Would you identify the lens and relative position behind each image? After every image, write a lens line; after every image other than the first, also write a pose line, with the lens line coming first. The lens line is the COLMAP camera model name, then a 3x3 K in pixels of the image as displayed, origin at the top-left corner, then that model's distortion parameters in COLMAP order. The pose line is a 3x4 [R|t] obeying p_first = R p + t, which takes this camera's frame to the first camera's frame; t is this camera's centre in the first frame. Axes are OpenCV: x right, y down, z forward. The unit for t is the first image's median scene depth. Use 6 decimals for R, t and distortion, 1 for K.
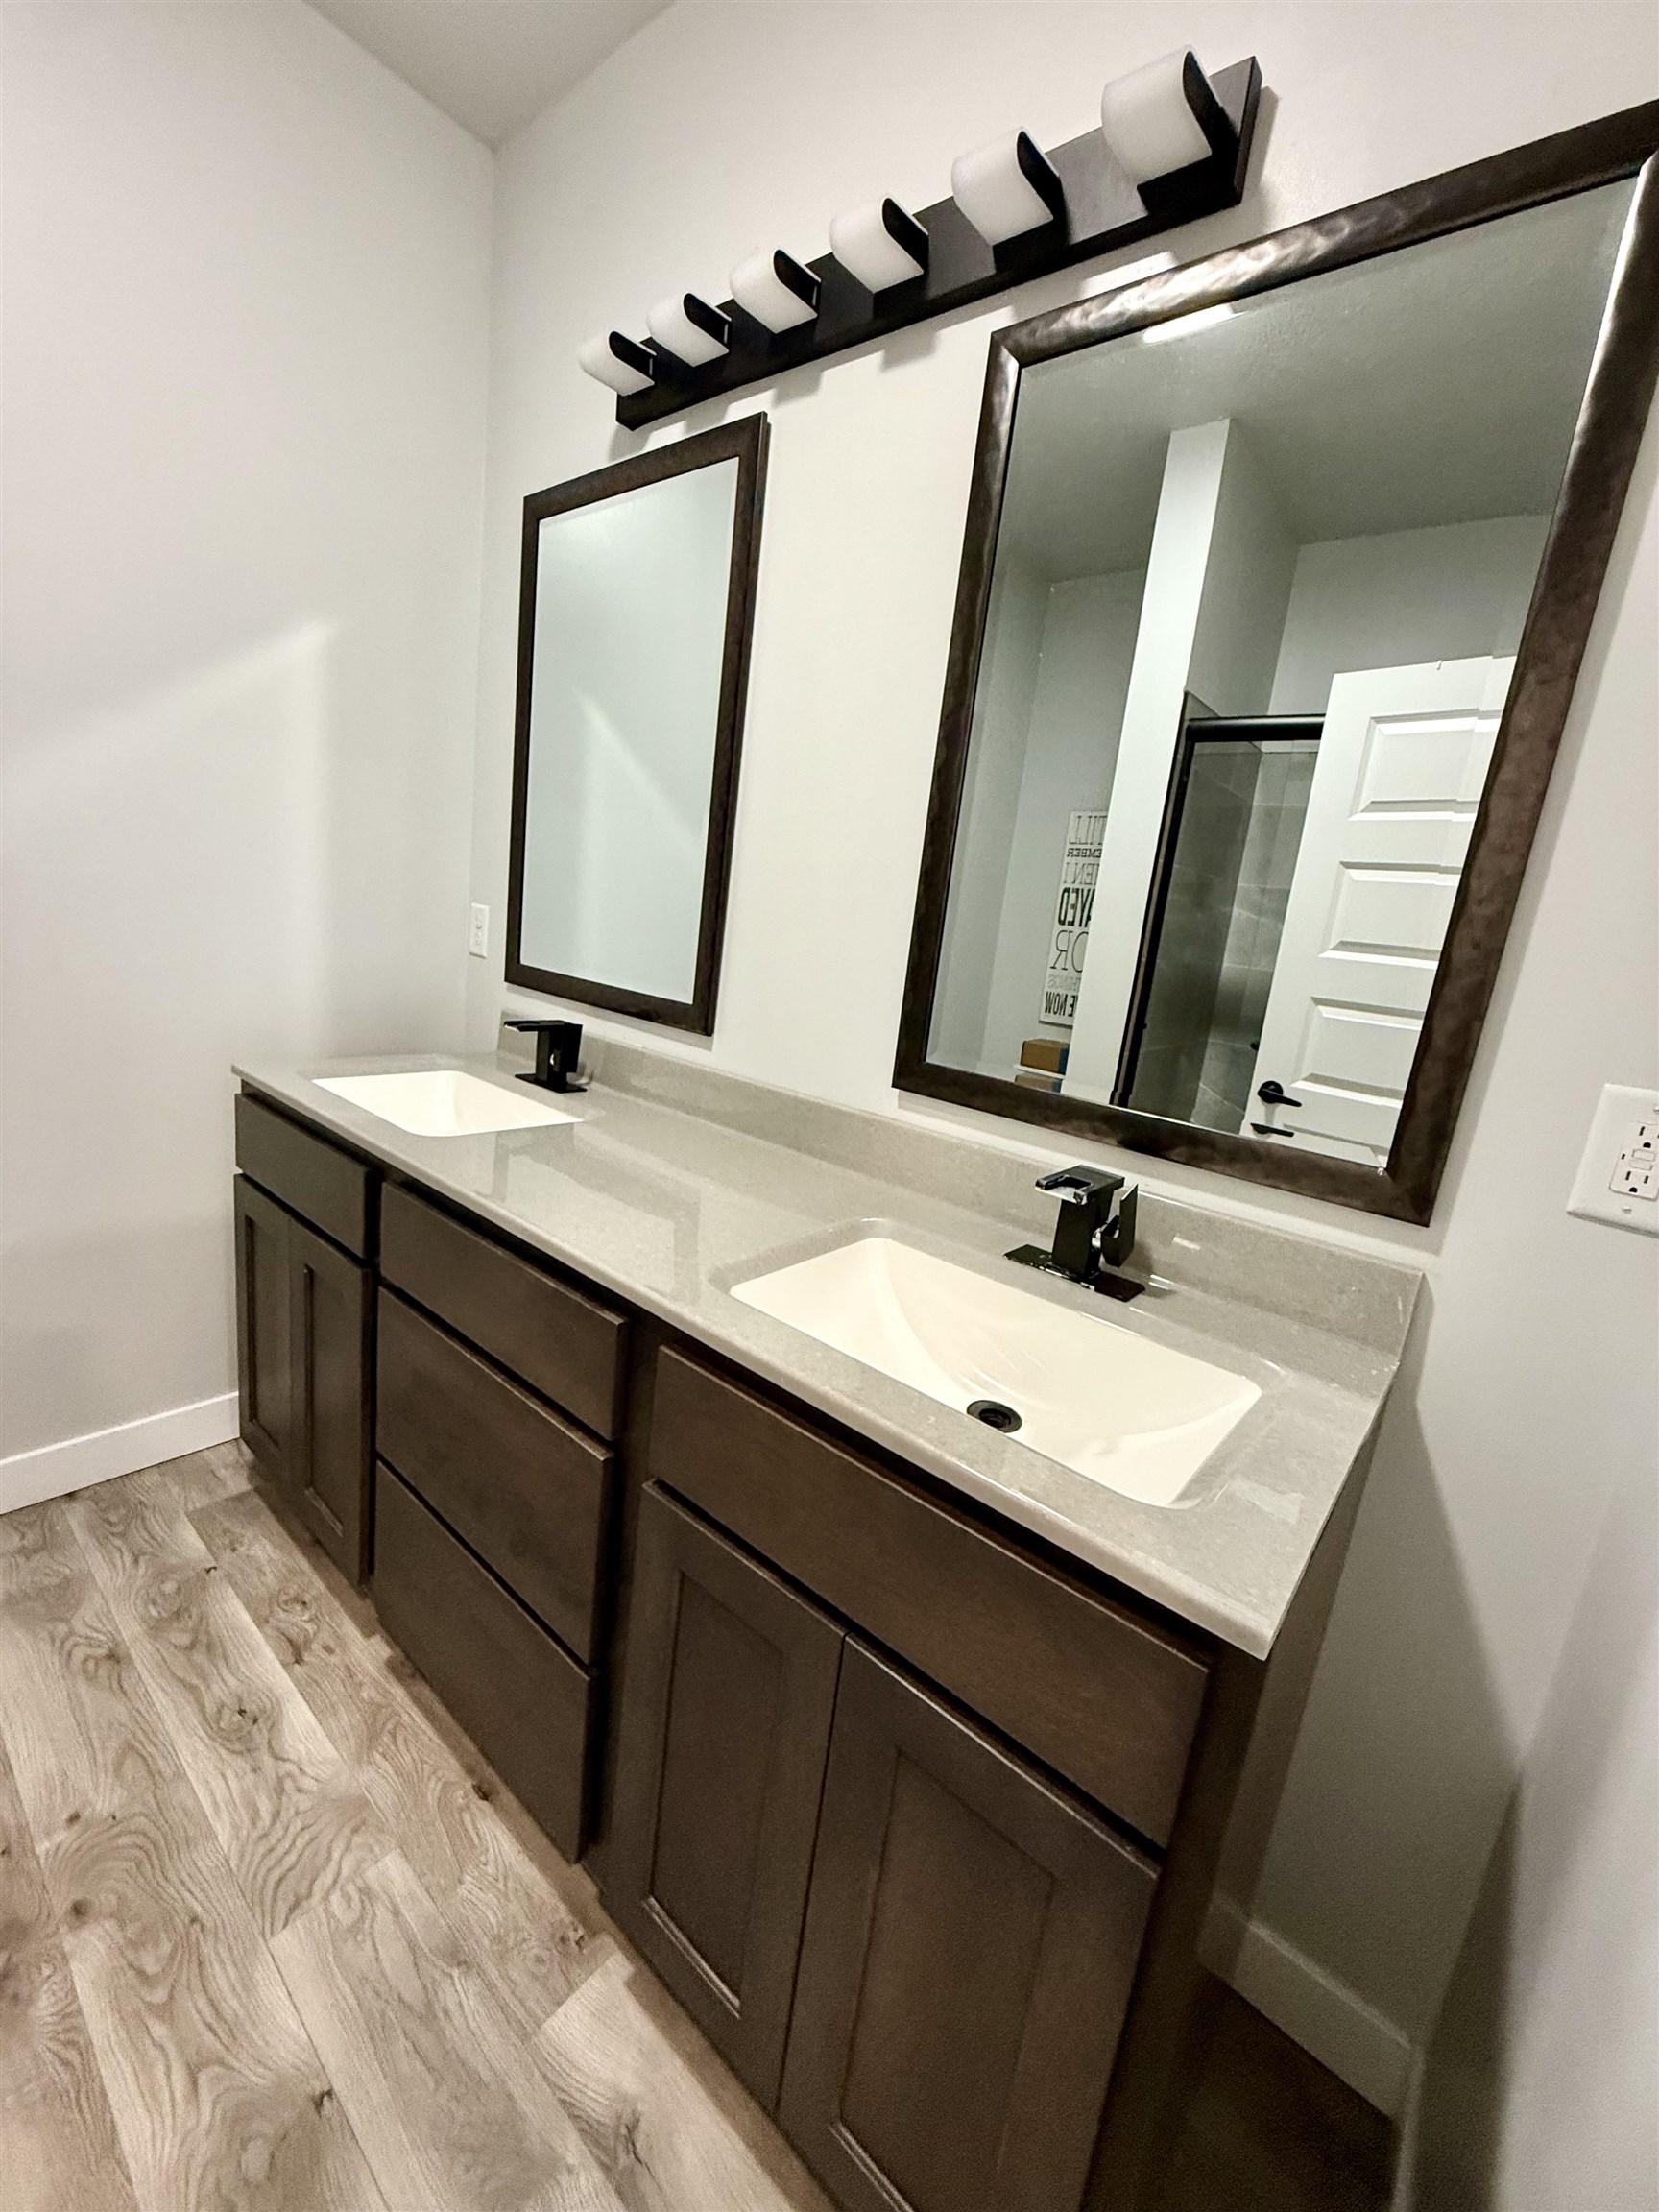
lens RADIAL K [[881.4, 0, 829.3], [0, 881.4, 1103.5], [0, 0, 1]] dist [-0.001355, 0.000366]
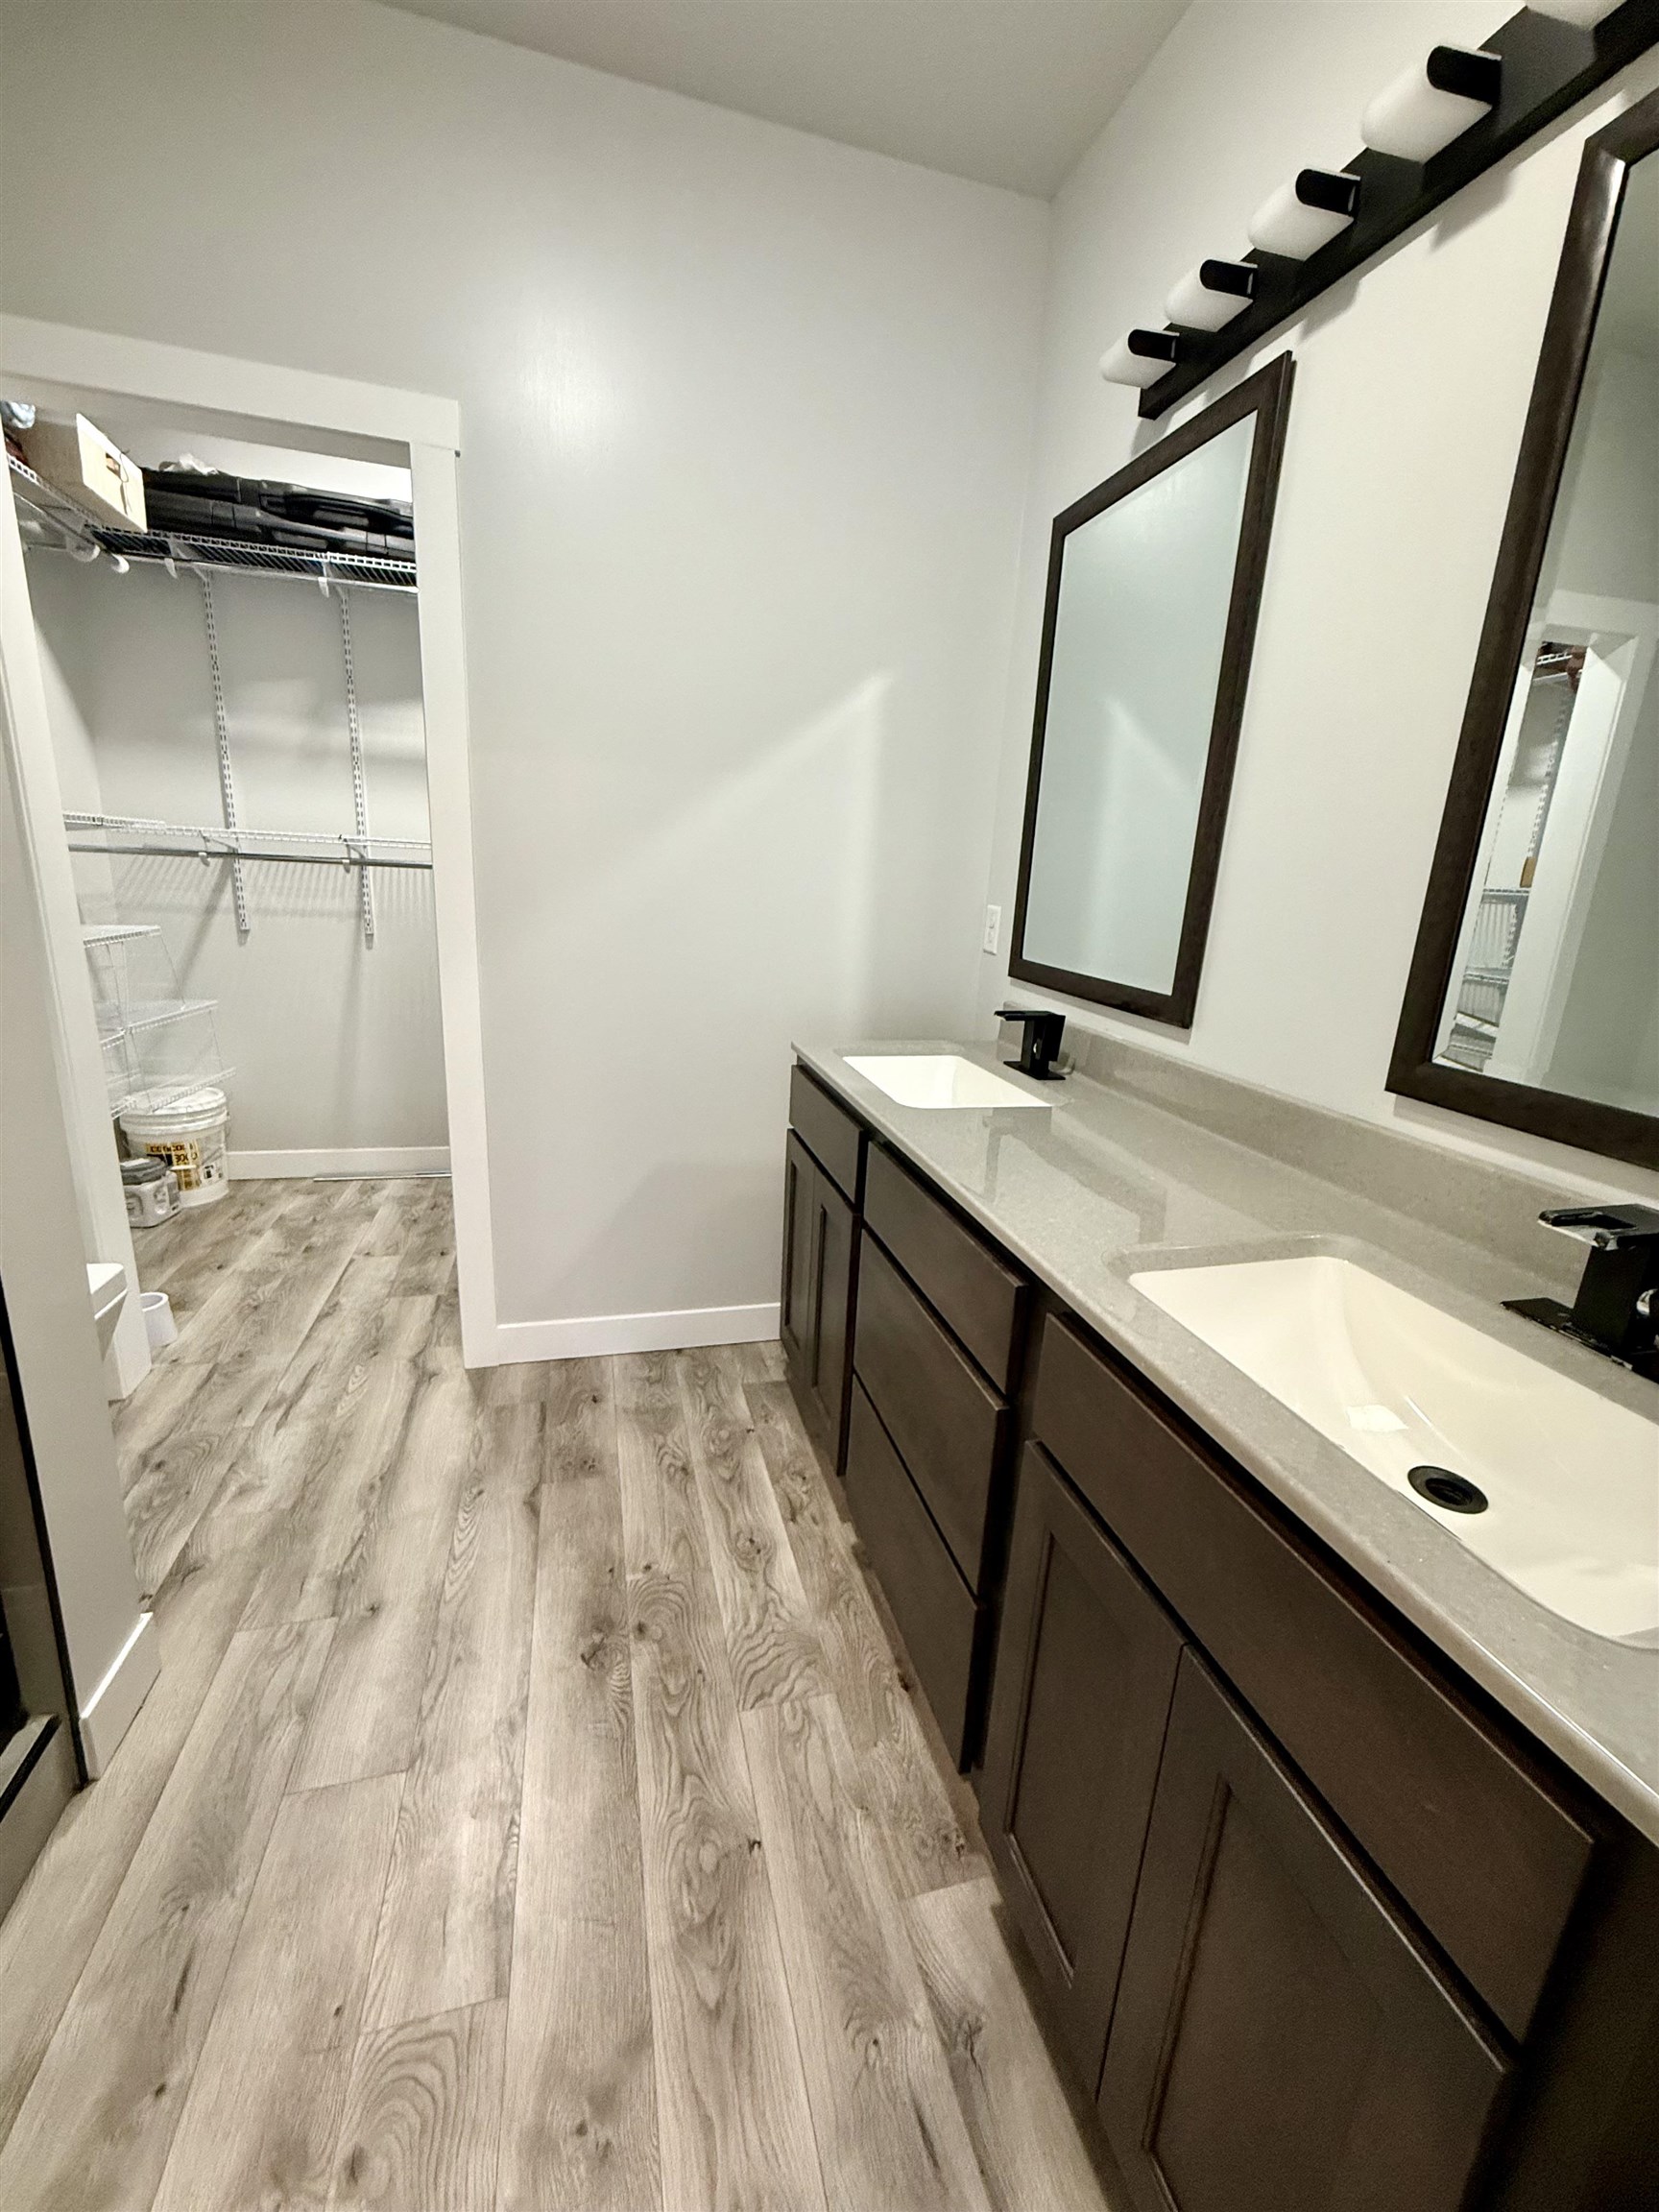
lens RADIAL K [[881.4, 0, 829.3], [0, 881.4, 1103.5], [0, 0, 1]] dist [-0.001355, 0.000366]
pose [[0.817276, 0.072946, -0.571610, 0.124715], [-0.074068, 0.997025, 0.021335, 0.016347], [0.571466, 0.024902, 0.820248, -0.010691]]
